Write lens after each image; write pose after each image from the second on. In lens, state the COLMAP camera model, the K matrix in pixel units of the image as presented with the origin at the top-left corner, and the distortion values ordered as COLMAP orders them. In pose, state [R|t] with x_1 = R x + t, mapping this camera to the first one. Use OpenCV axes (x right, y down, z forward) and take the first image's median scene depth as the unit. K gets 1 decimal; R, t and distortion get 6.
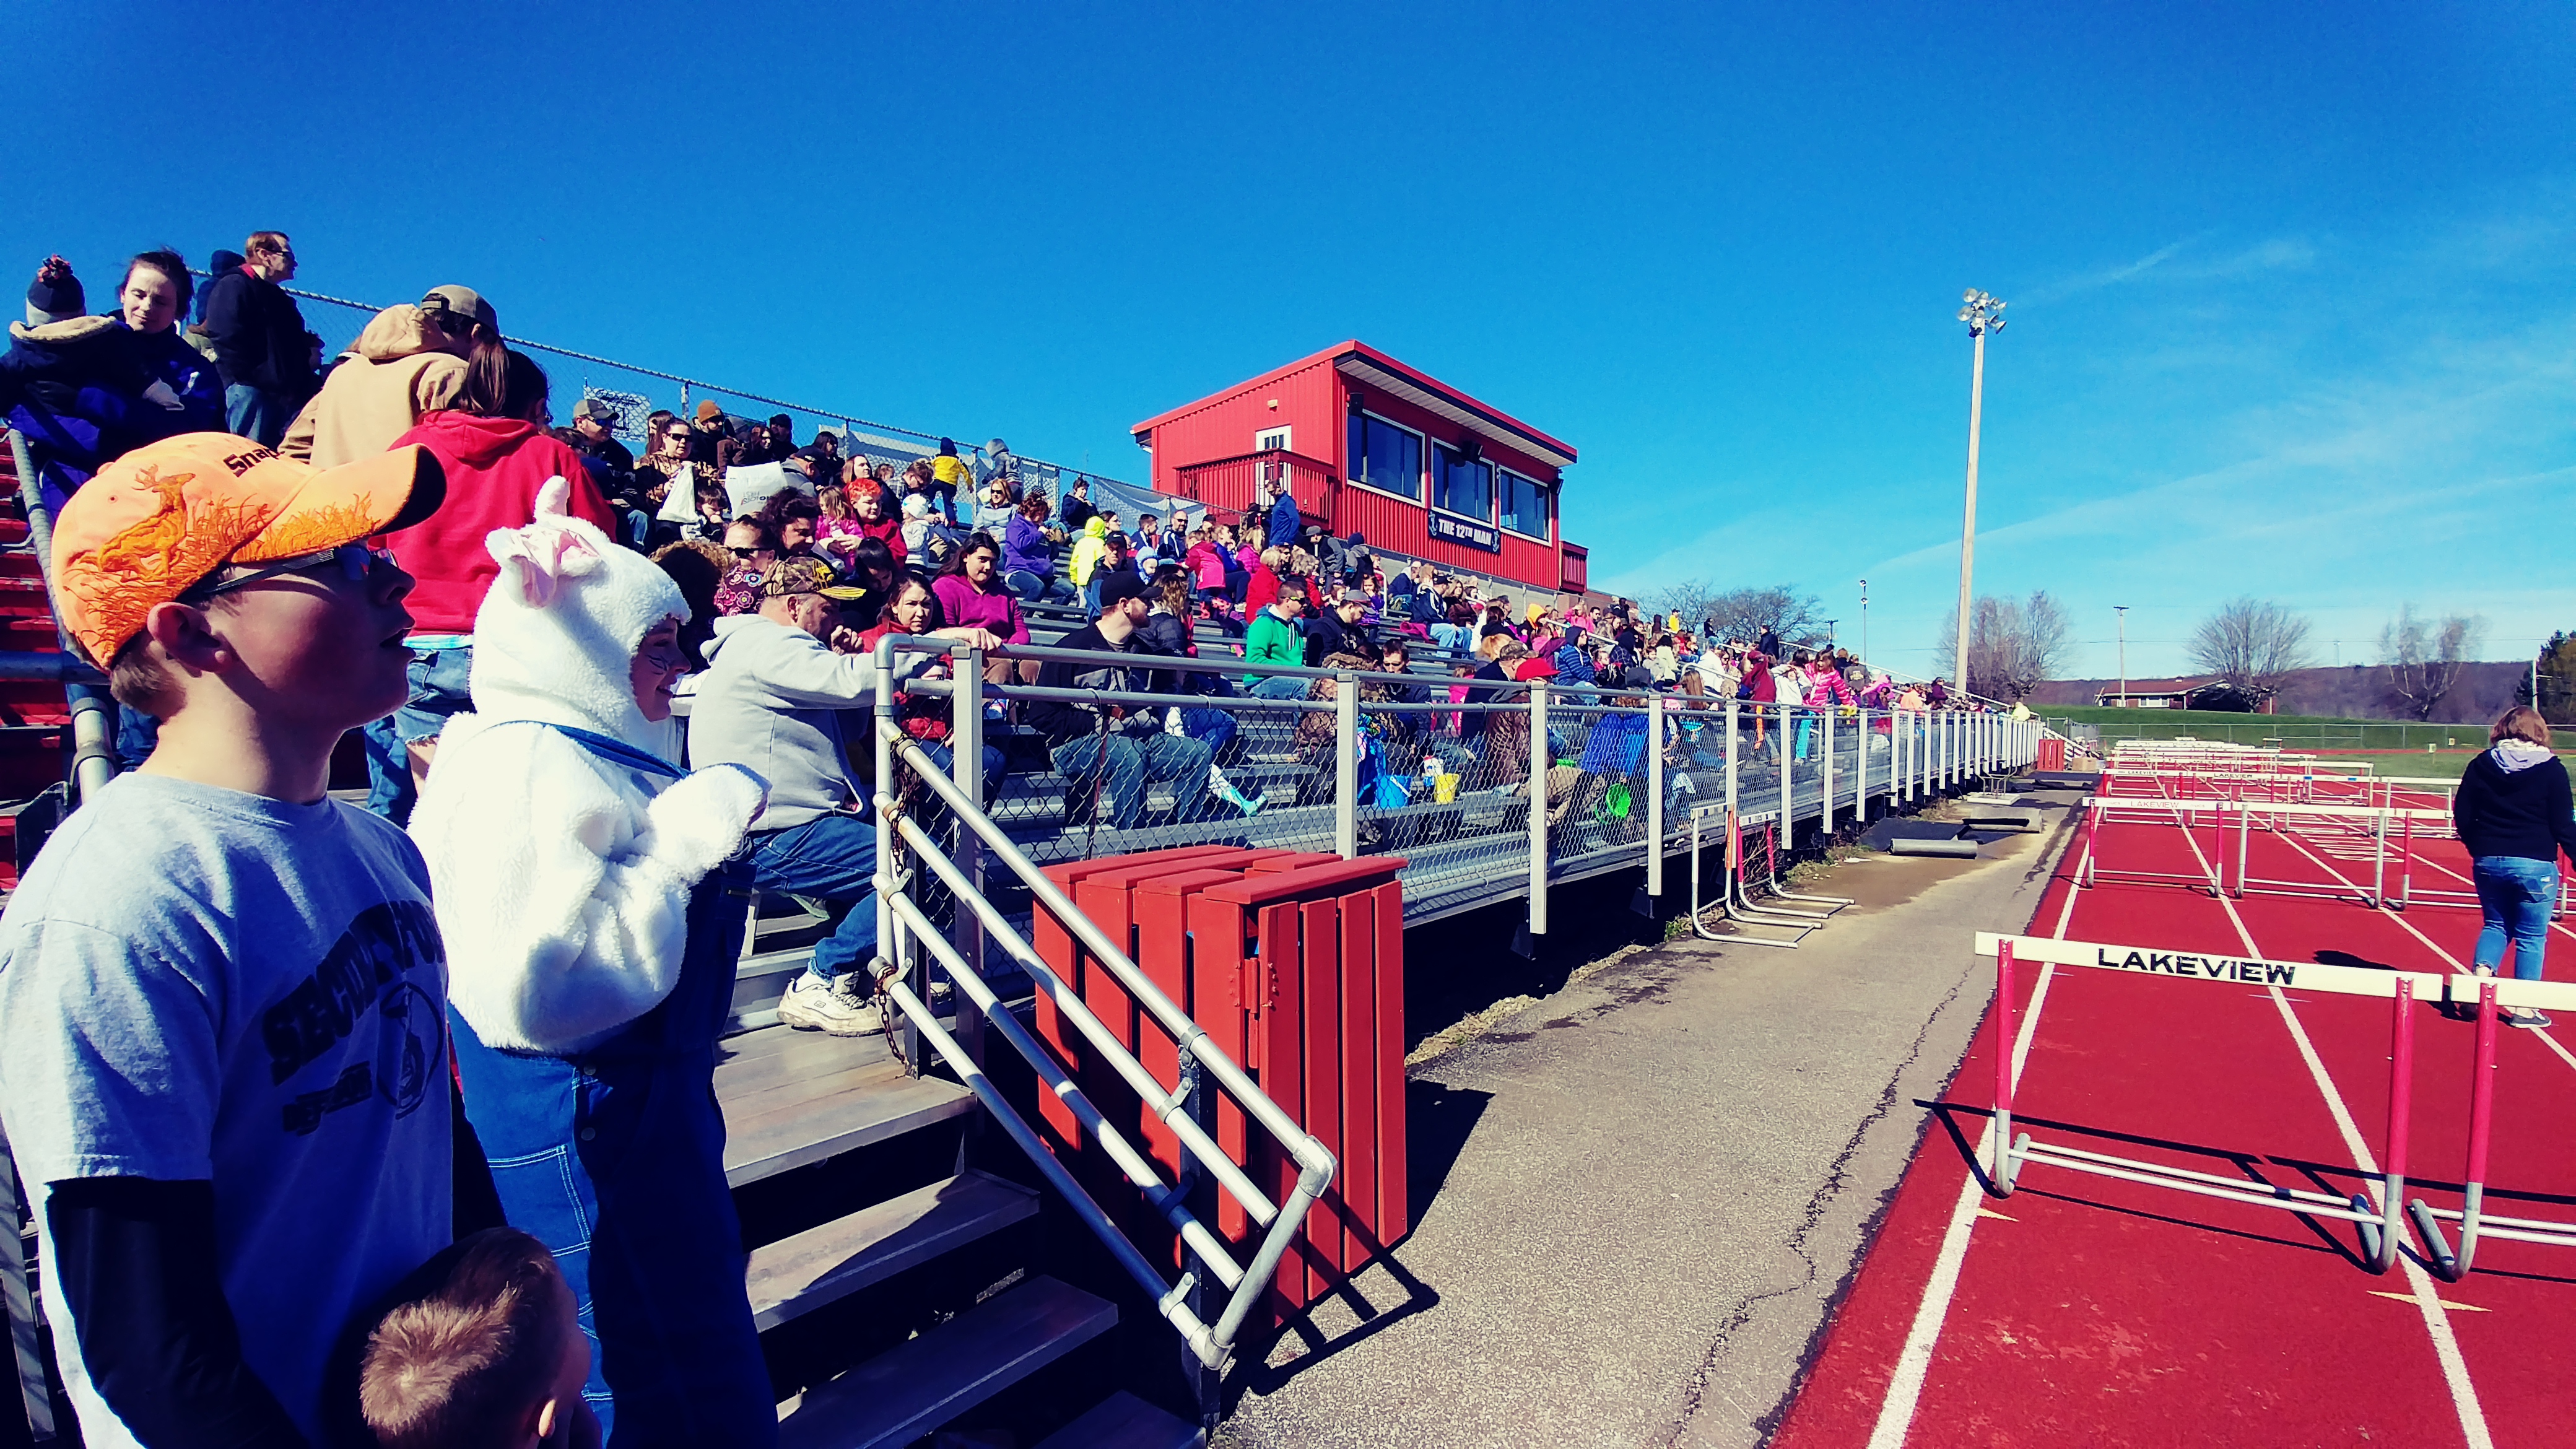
lens RADIAL K [[1135.1, 0, 1278.8], [0, 1135.1, 747.8], [0, 0, 1]] dist [-0.015823, -0.007906]
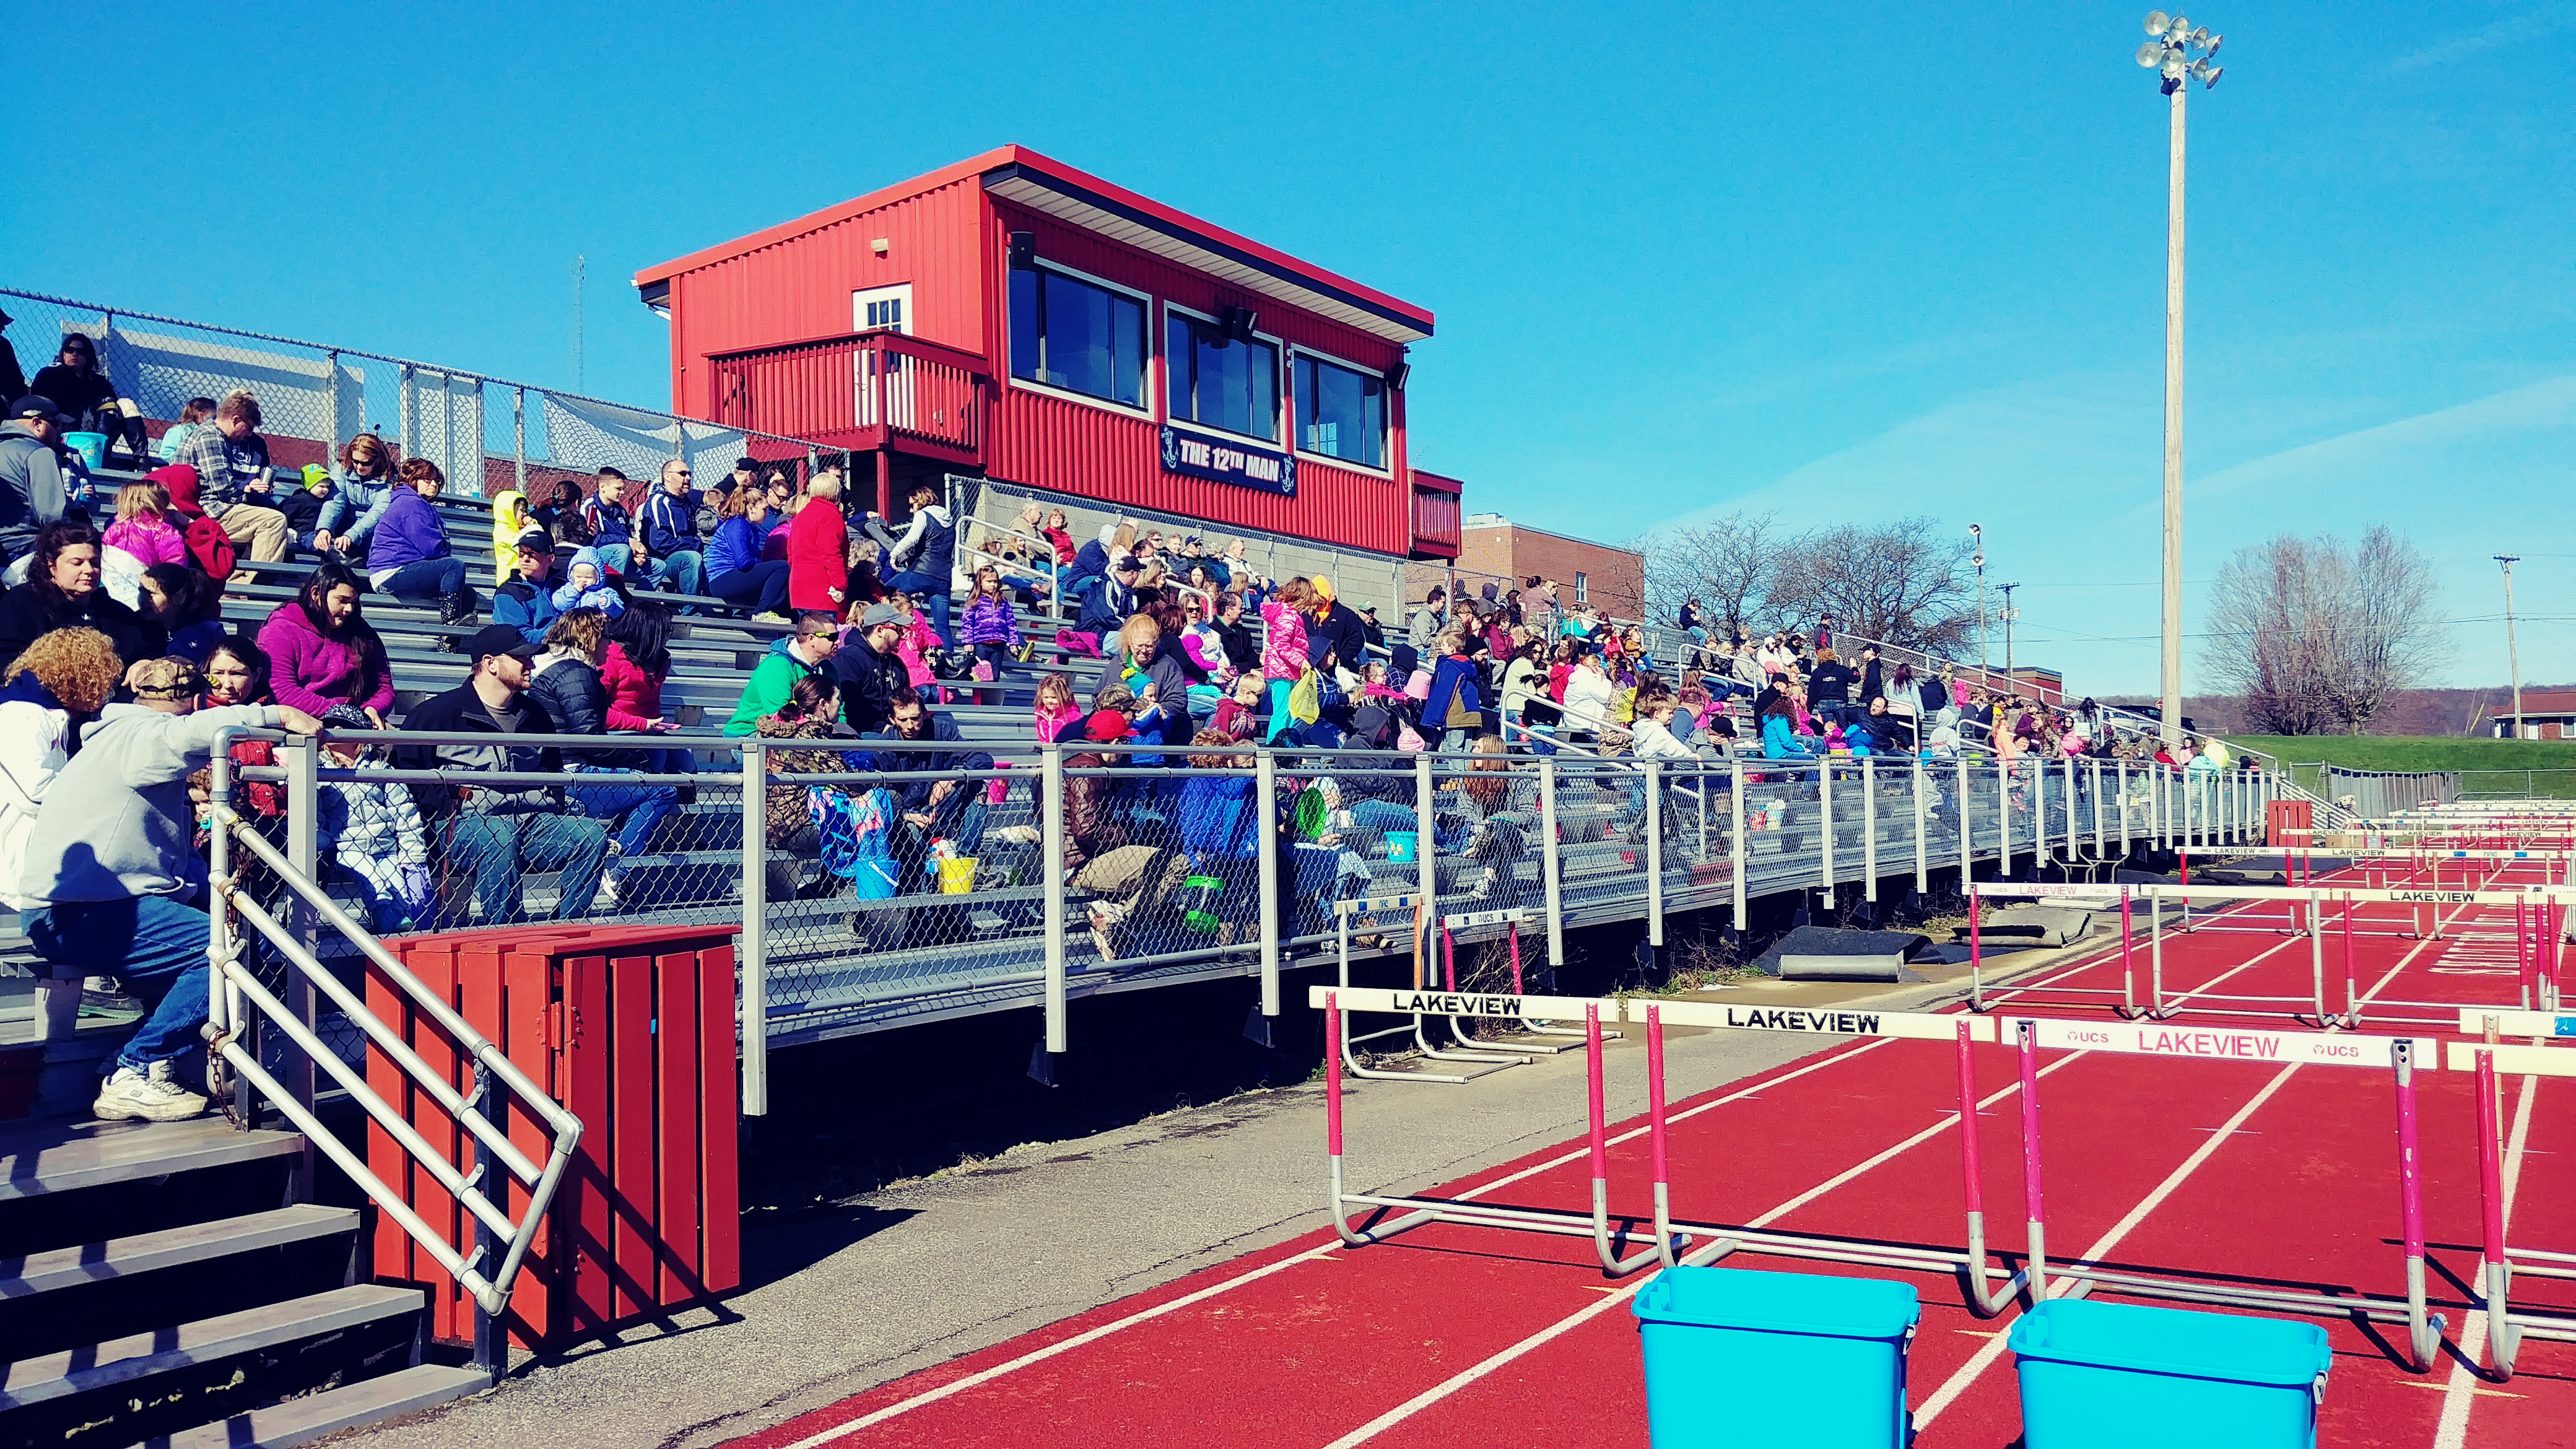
lens RADIAL K [[2243.5, 0, 1260.2], [0, 2243.5, 710.0], [0, 0, 1]] dist [0.125541, -0.174917]
pose [[0.992798, -0.011476, 0.119247, 0.063064], [0.018279, 0.998257, -0.056115, 0.004338], [-0.118395, 0.057890, 0.991278, -0.213629]]
